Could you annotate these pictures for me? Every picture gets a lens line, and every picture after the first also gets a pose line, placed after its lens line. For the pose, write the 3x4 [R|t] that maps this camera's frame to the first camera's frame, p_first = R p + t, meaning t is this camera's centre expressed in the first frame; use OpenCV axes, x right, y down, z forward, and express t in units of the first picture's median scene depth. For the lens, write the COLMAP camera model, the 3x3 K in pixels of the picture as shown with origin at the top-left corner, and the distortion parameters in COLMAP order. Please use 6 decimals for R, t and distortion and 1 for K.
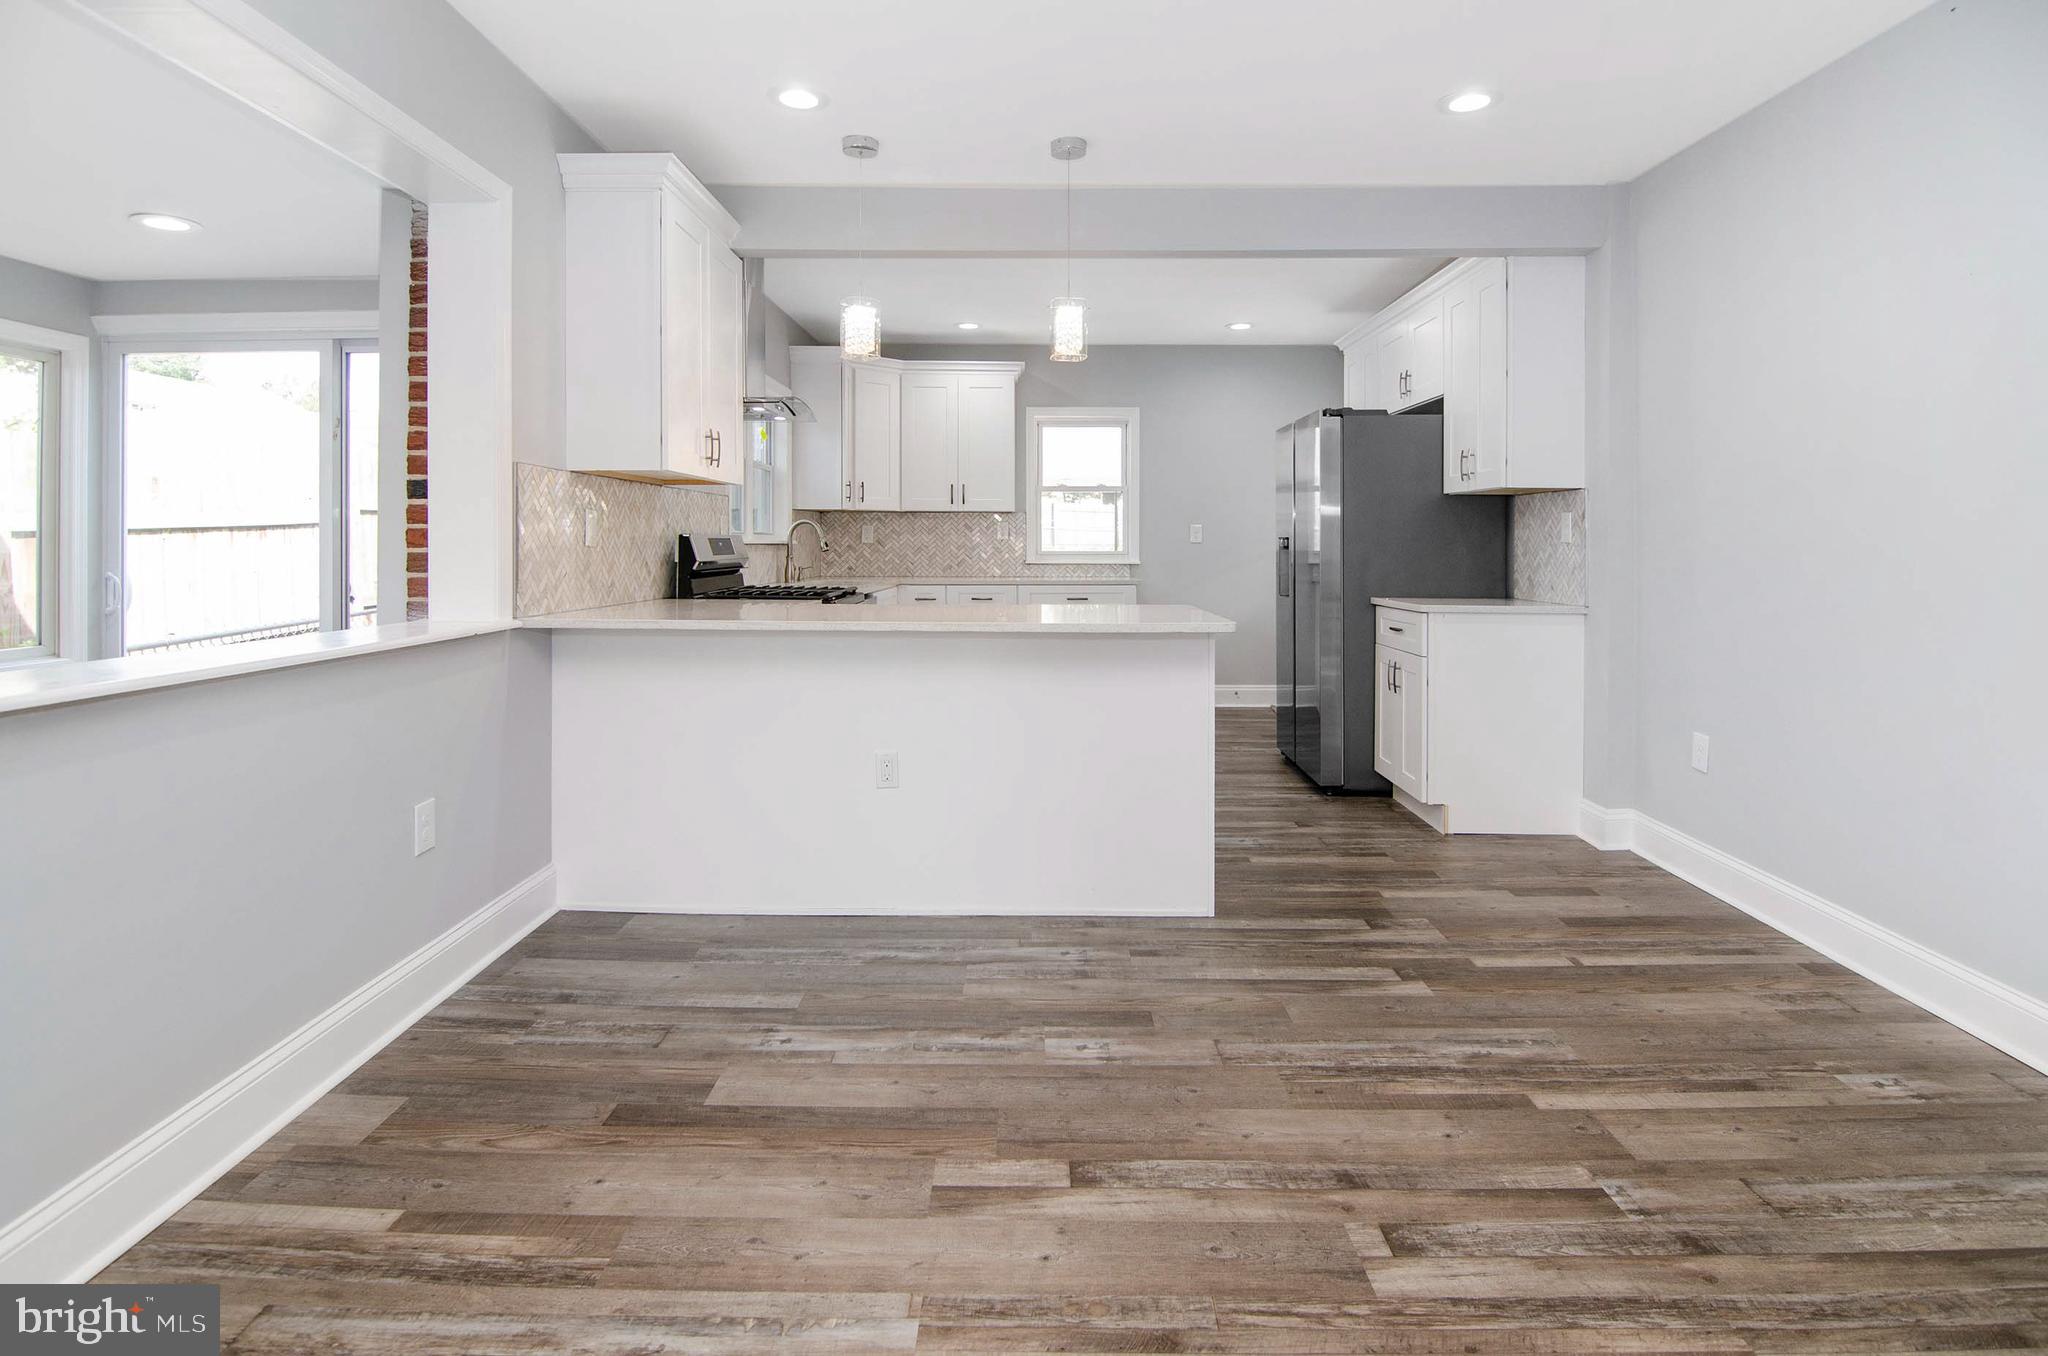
lens RADIAL K [[1036.3, 0, 1023.9], [0, 1036.3, 636.1], [0, 0, 1]] dist [-0.001638, -0.011879]
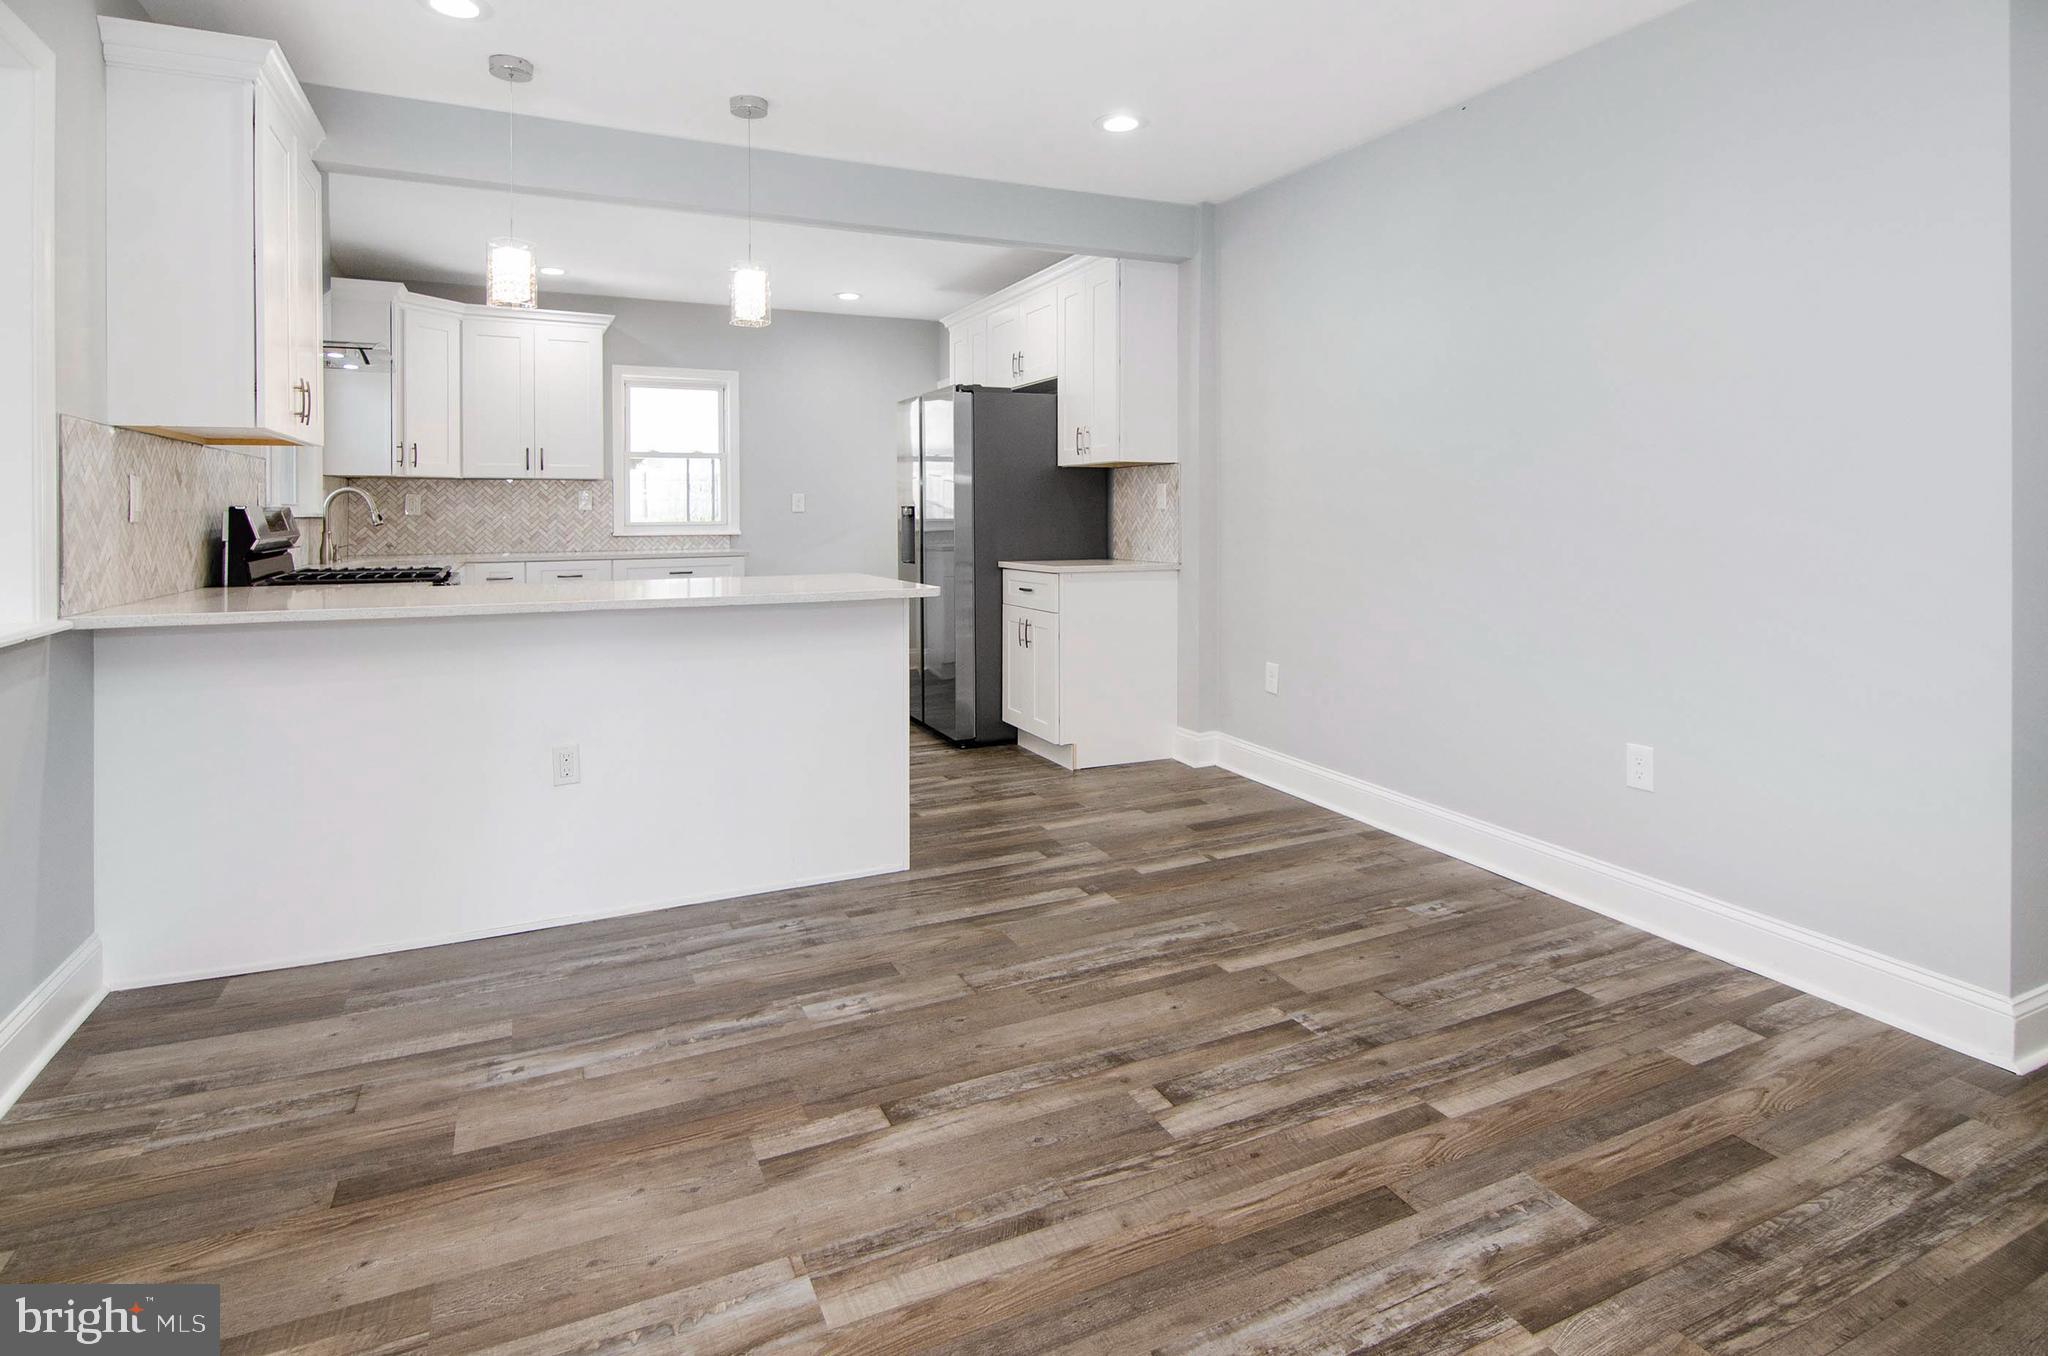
lens RADIAL K [[1062.4, 0, 1033.6], [0, 1062.4, 630.9], [0, 0, 1]] dist [0.011910, -0.010733]
pose [[0.898340, -0.057243, 0.435556, -0.202644], [0.047322, 0.998314, 0.033601, -0.000442], [-0.436745, -0.009574, 0.899534, -0.025892]]
